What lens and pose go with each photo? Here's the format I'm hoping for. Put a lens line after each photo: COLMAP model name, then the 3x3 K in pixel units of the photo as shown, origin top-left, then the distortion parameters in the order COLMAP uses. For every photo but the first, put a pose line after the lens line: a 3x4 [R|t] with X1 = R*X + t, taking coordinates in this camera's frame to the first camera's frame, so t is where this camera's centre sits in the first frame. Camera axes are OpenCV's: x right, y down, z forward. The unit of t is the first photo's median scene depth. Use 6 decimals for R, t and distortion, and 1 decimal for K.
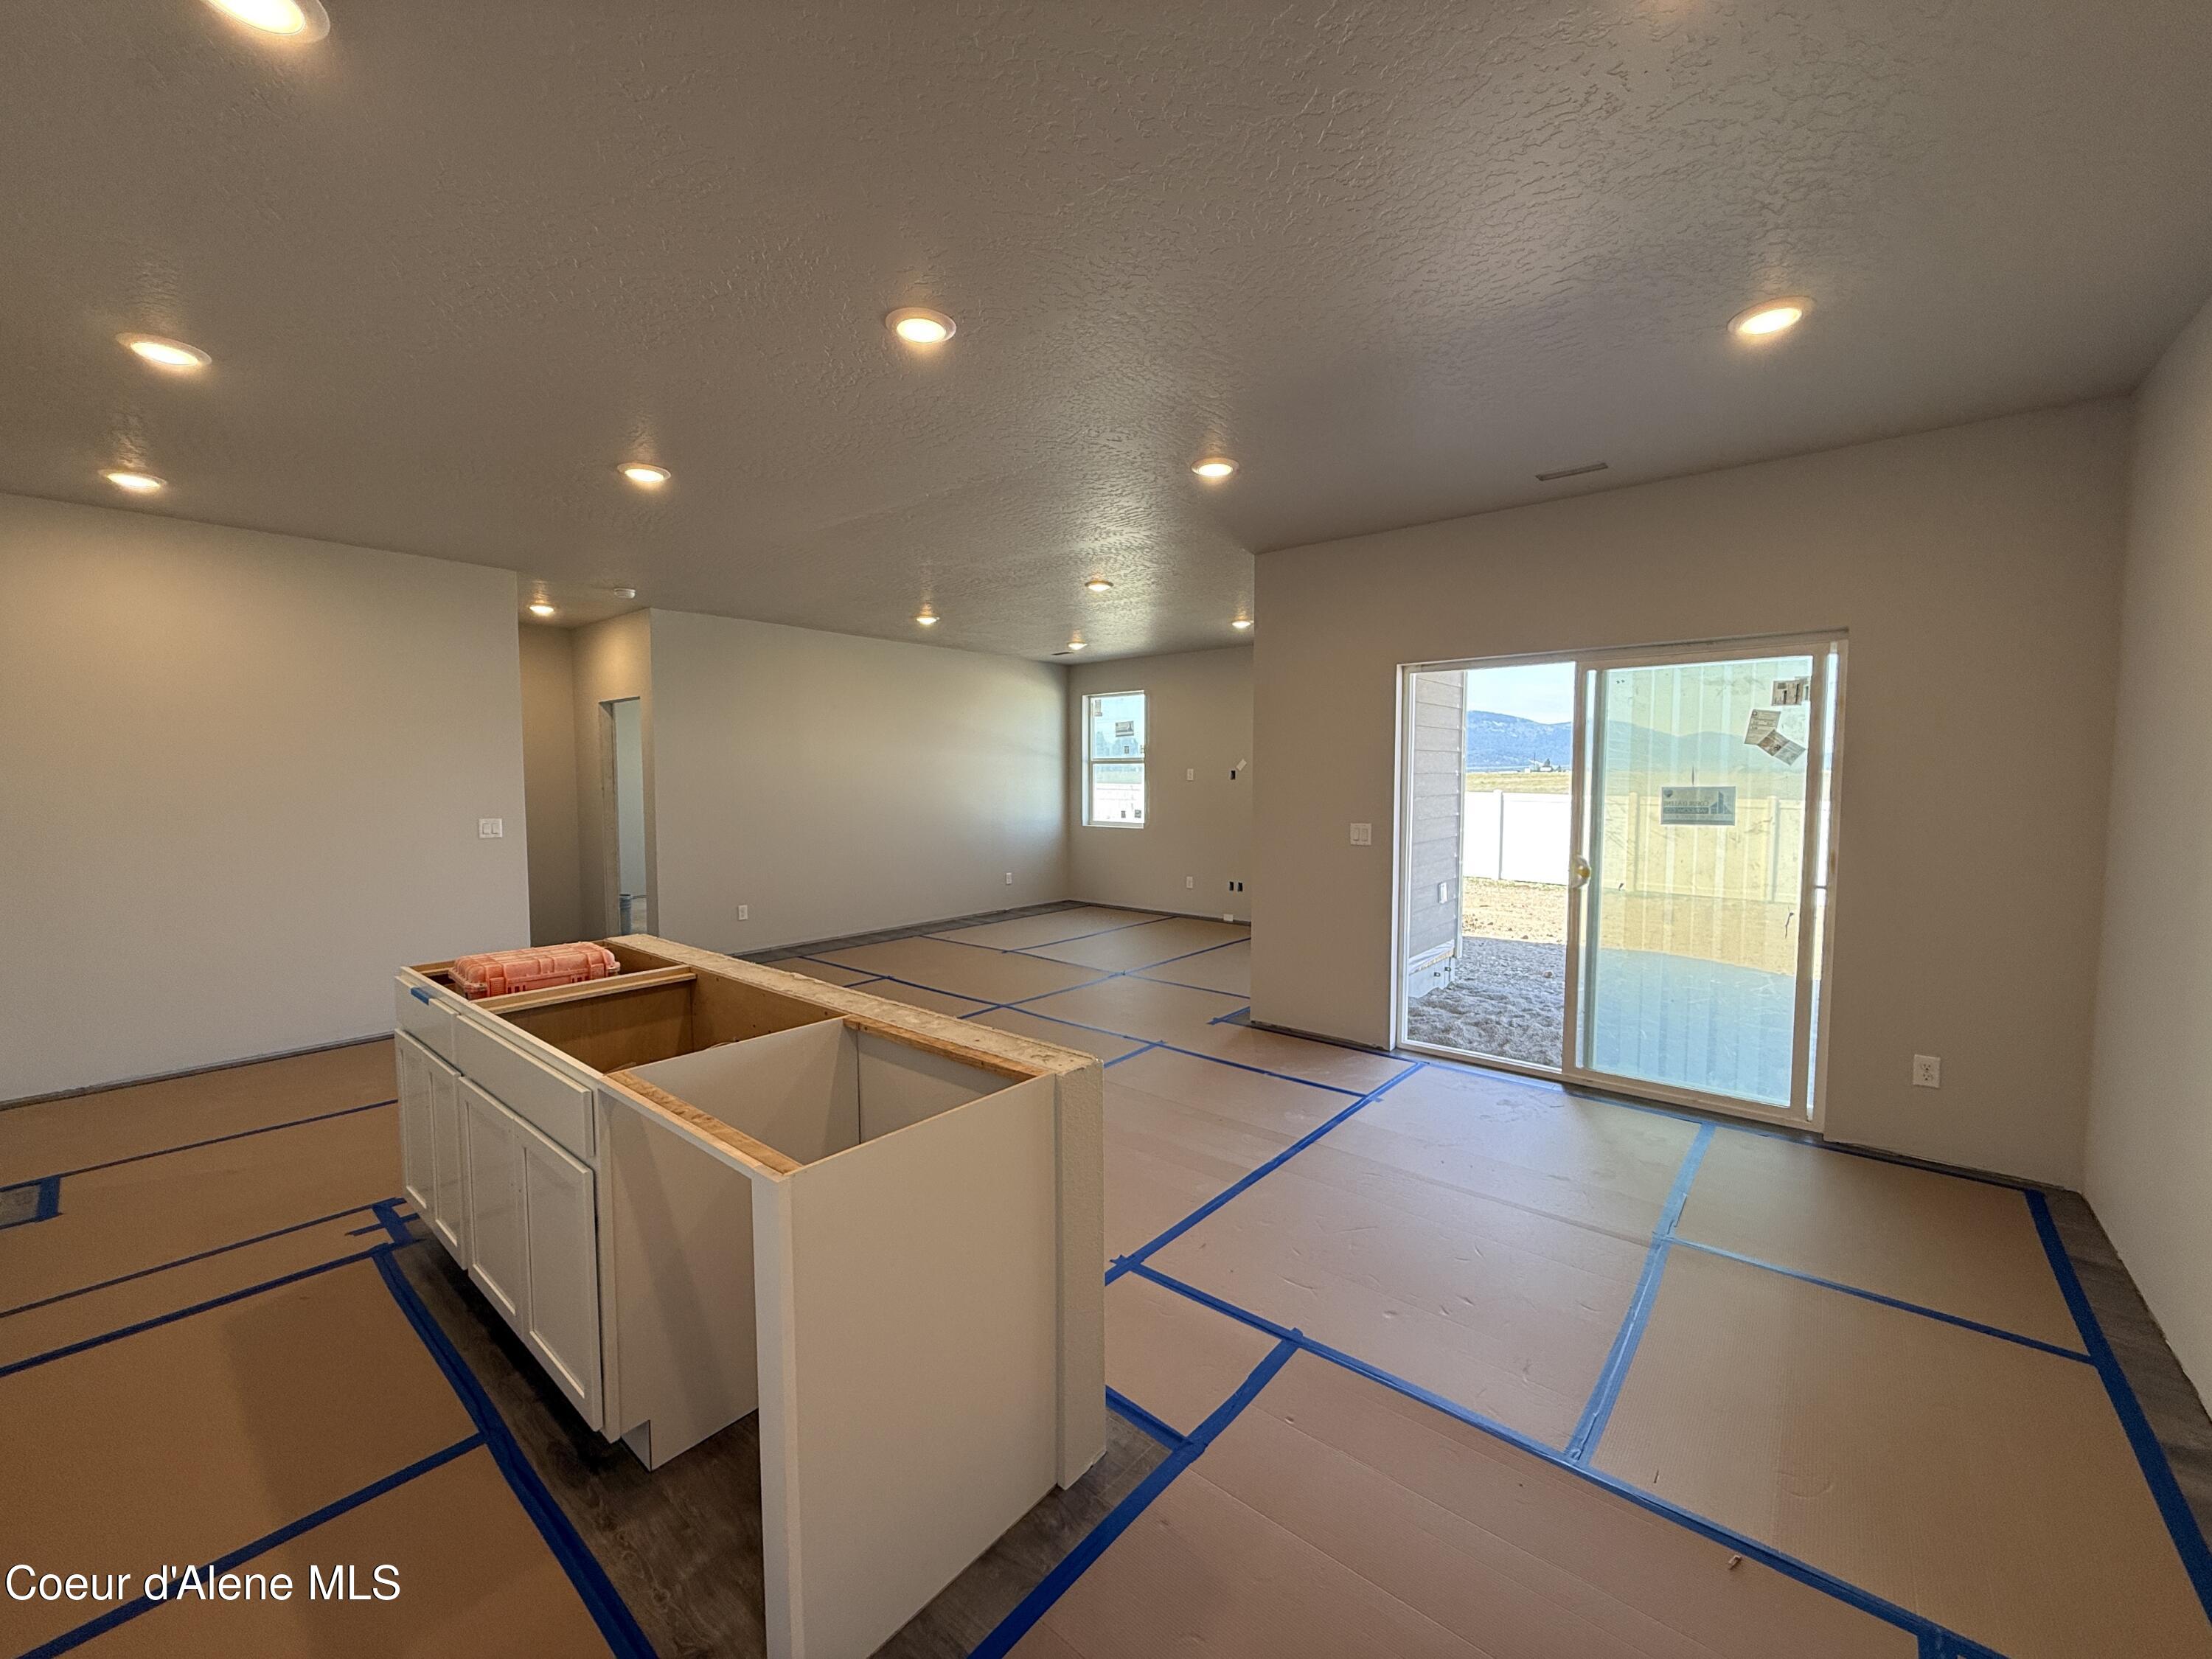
lens RADIAL K [[873.3, 0, 1101.9], [0, 873.3, 828.4], [0, 0, 1]] dist [-0.001991, 0.000795]
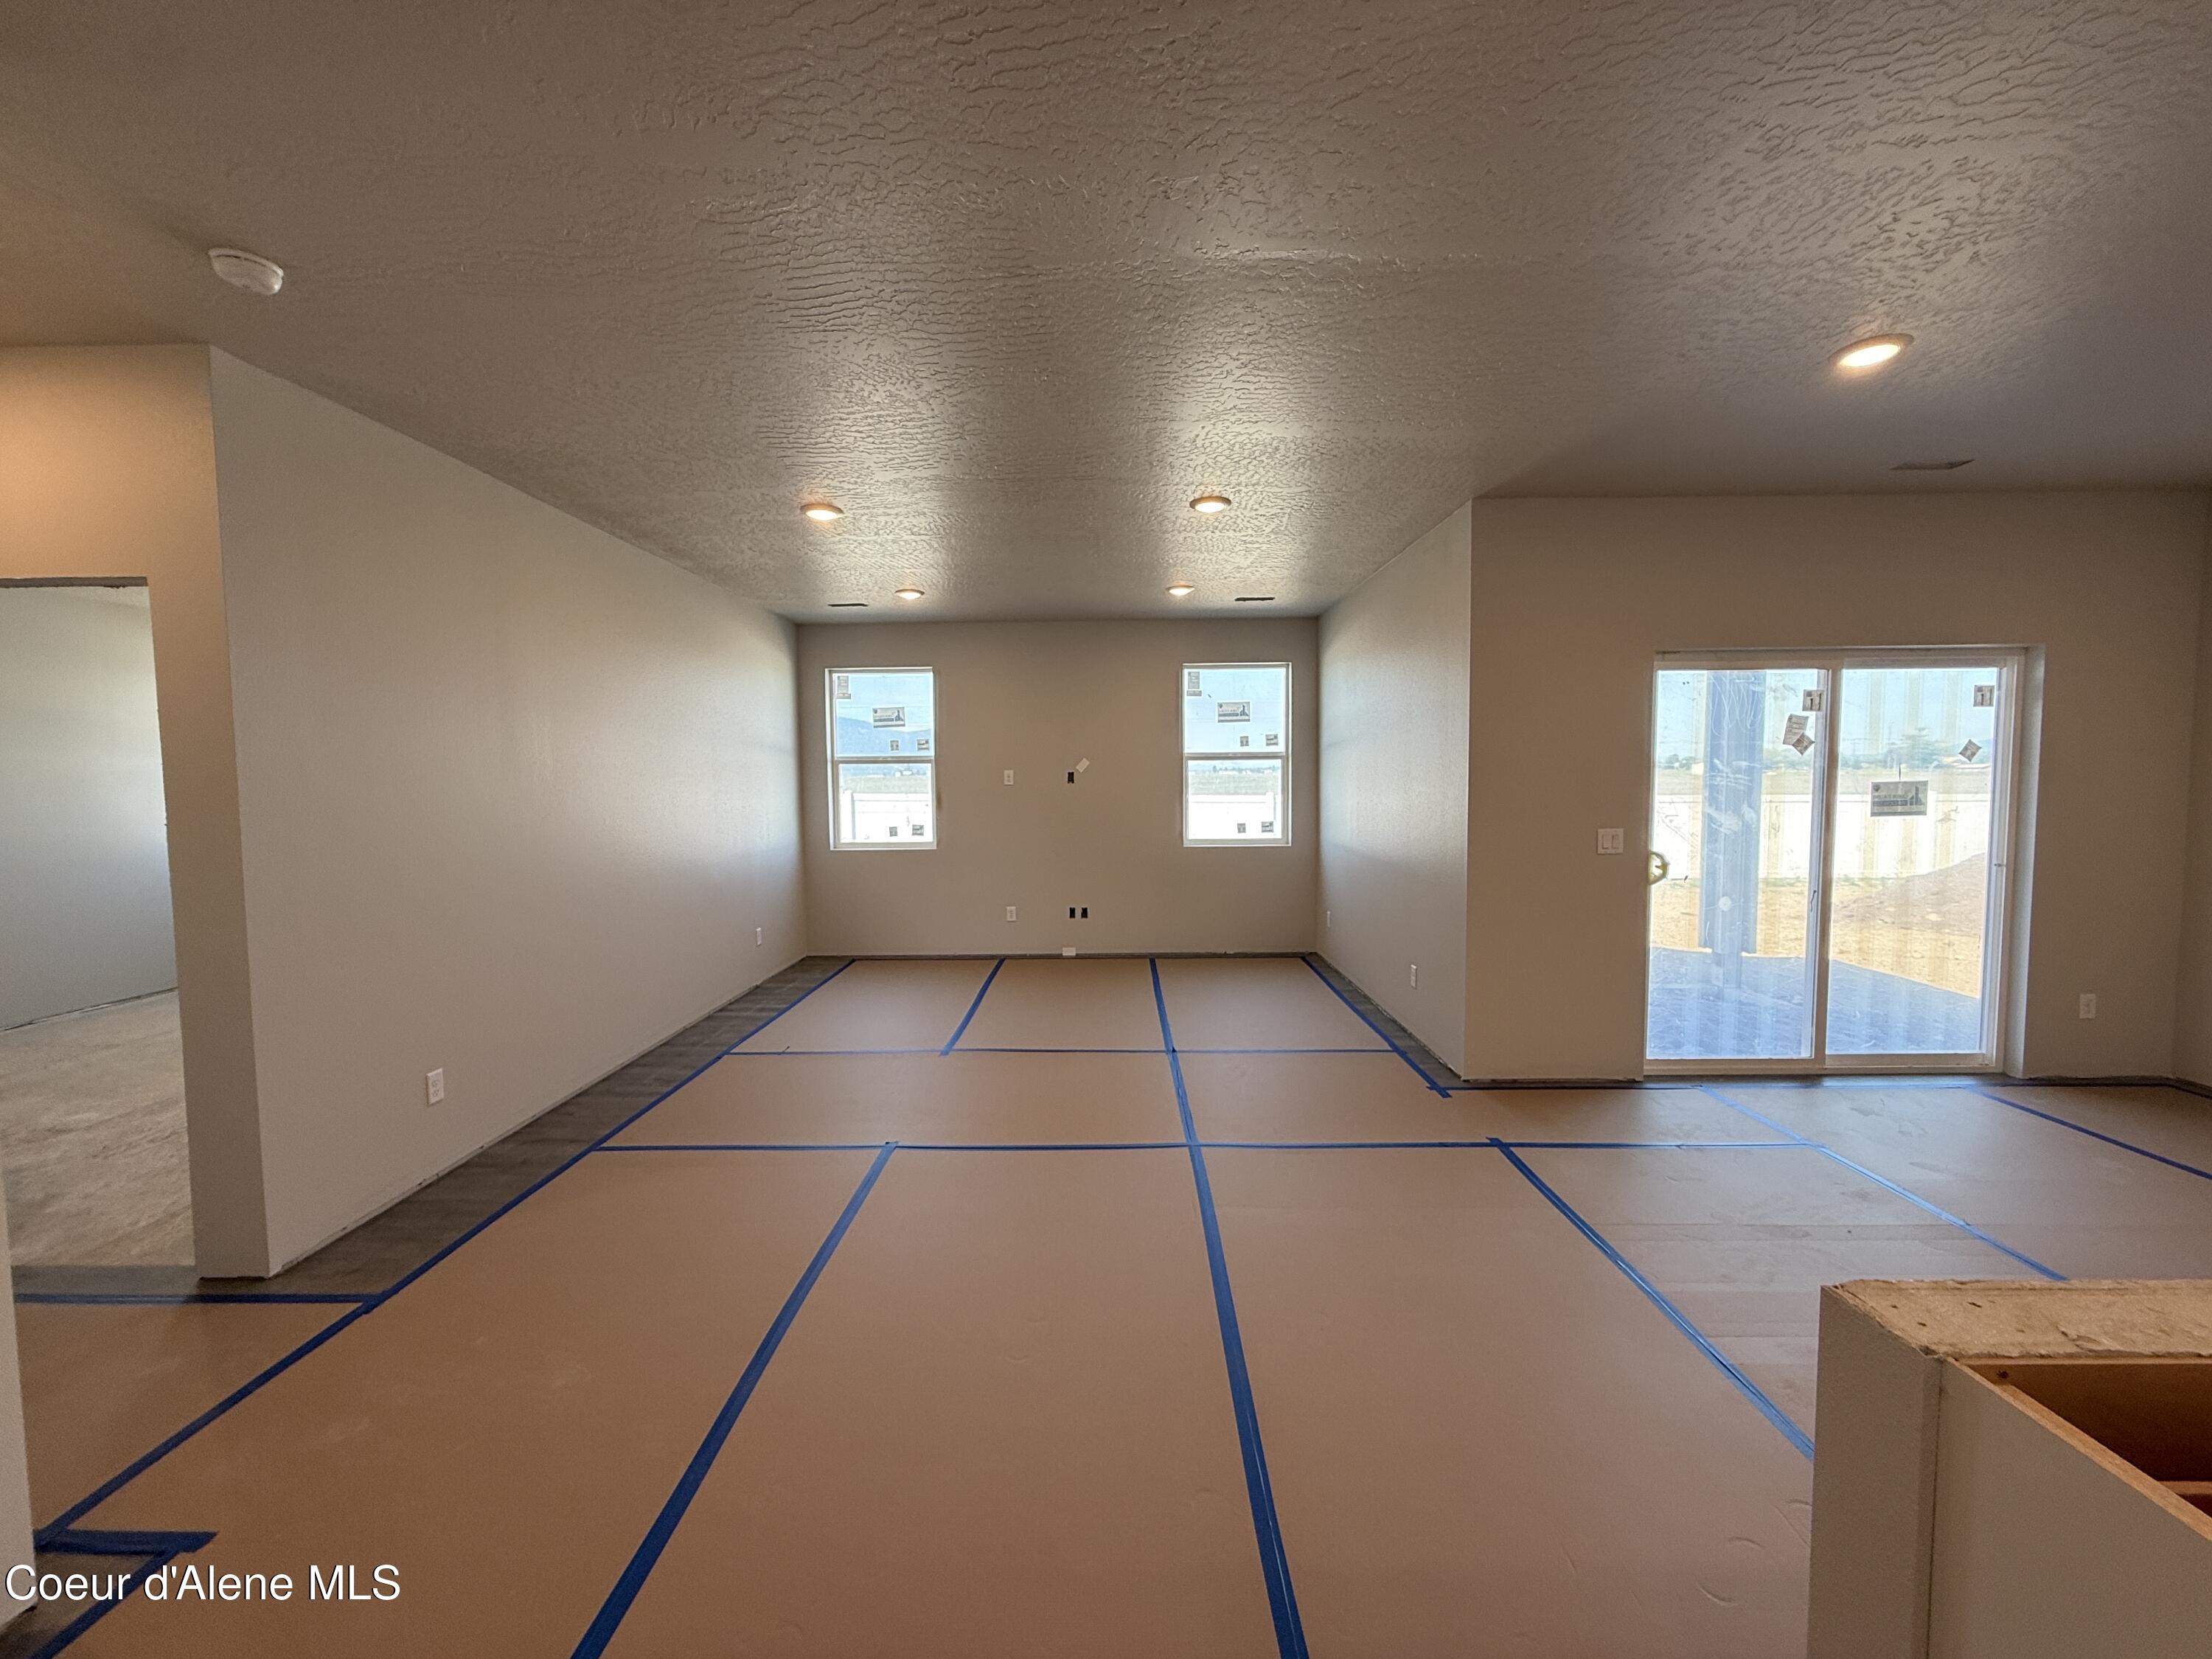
lens RADIAL K [[873.3, 0, 1101.0], [0, 873.3, 823.0], [0, 0, 1]] dist [-0.001991, 0.000795]
pose [[0.773321, -0.040455, 0.632722, -0.642738], [0.047503, 0.998854, 0.005806, -0.040208], [-0.632232, 0.025566, 0.774357, 0.641170]]
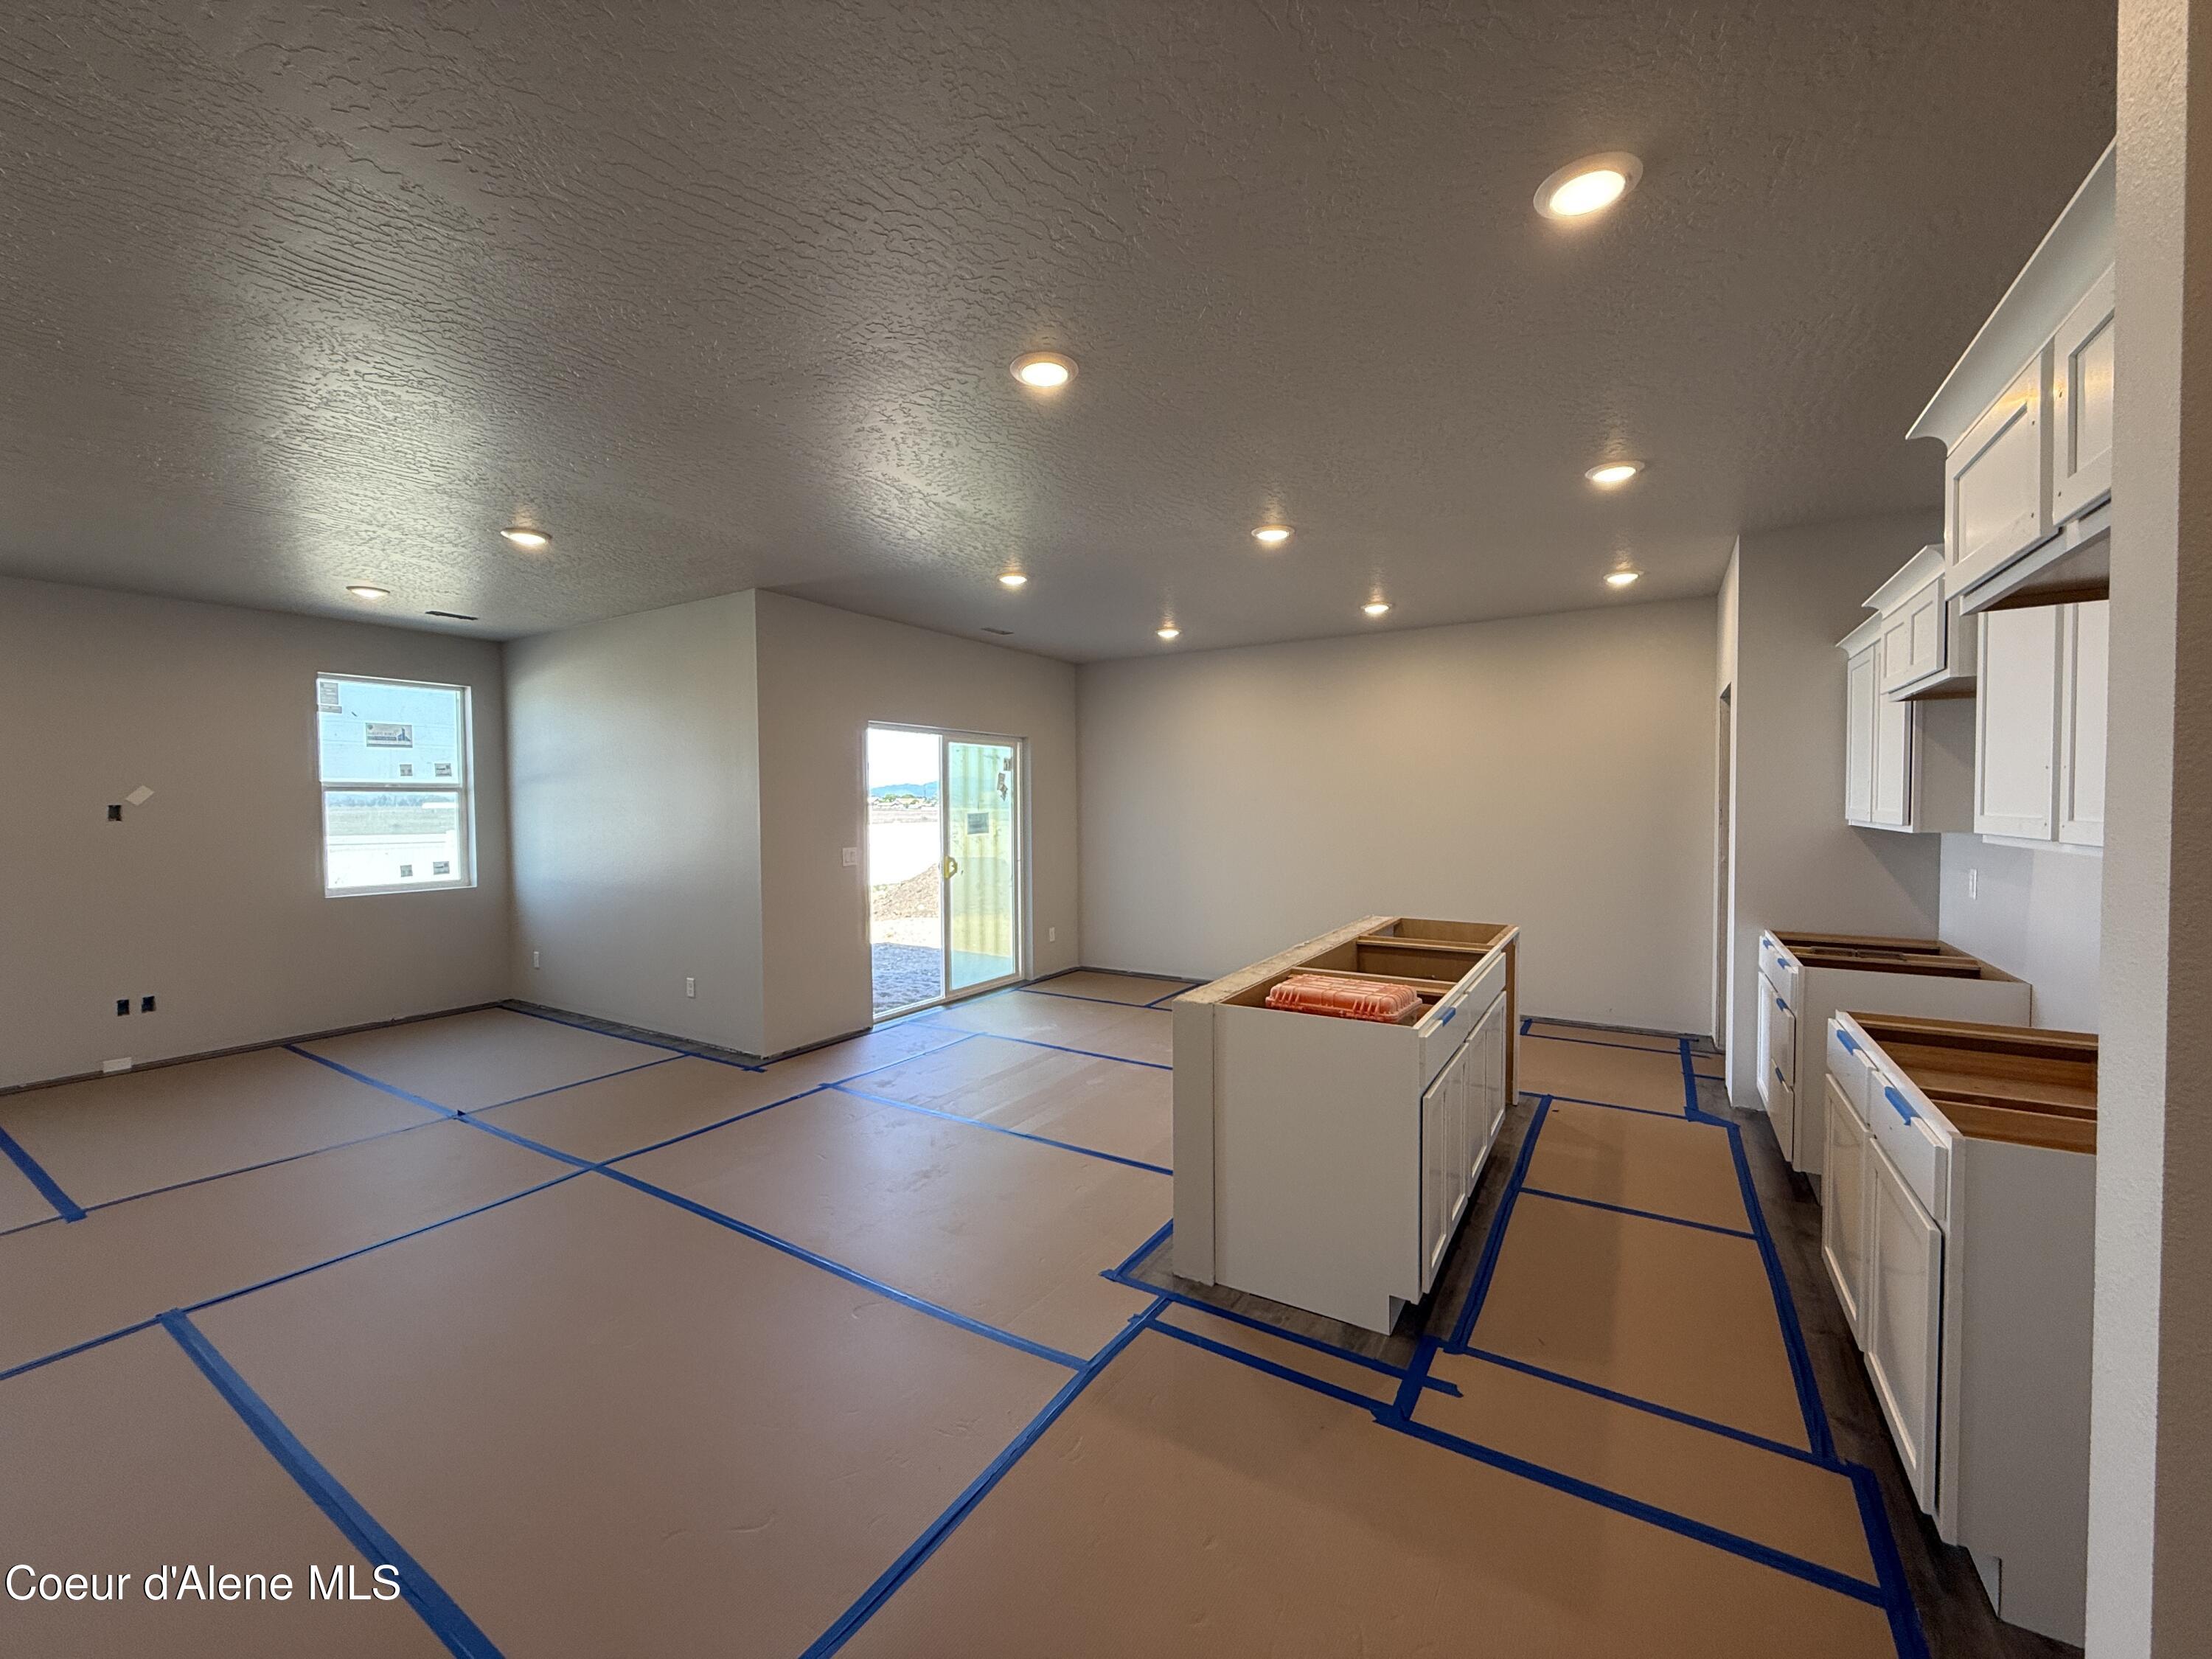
lens RADIAL K [[873.3, 0, 1100.8], [0, 873.3, 827.3], [0, 0, 1]] dist [-0.001991, 0.000795]
pose [[-0.139476, -0.026119, 0.989881, -0.928858], [0.067499, 0.997076, 0.035819, -0.052853], [-0.987922, 0.071812, -0.137305, 0.816458]]
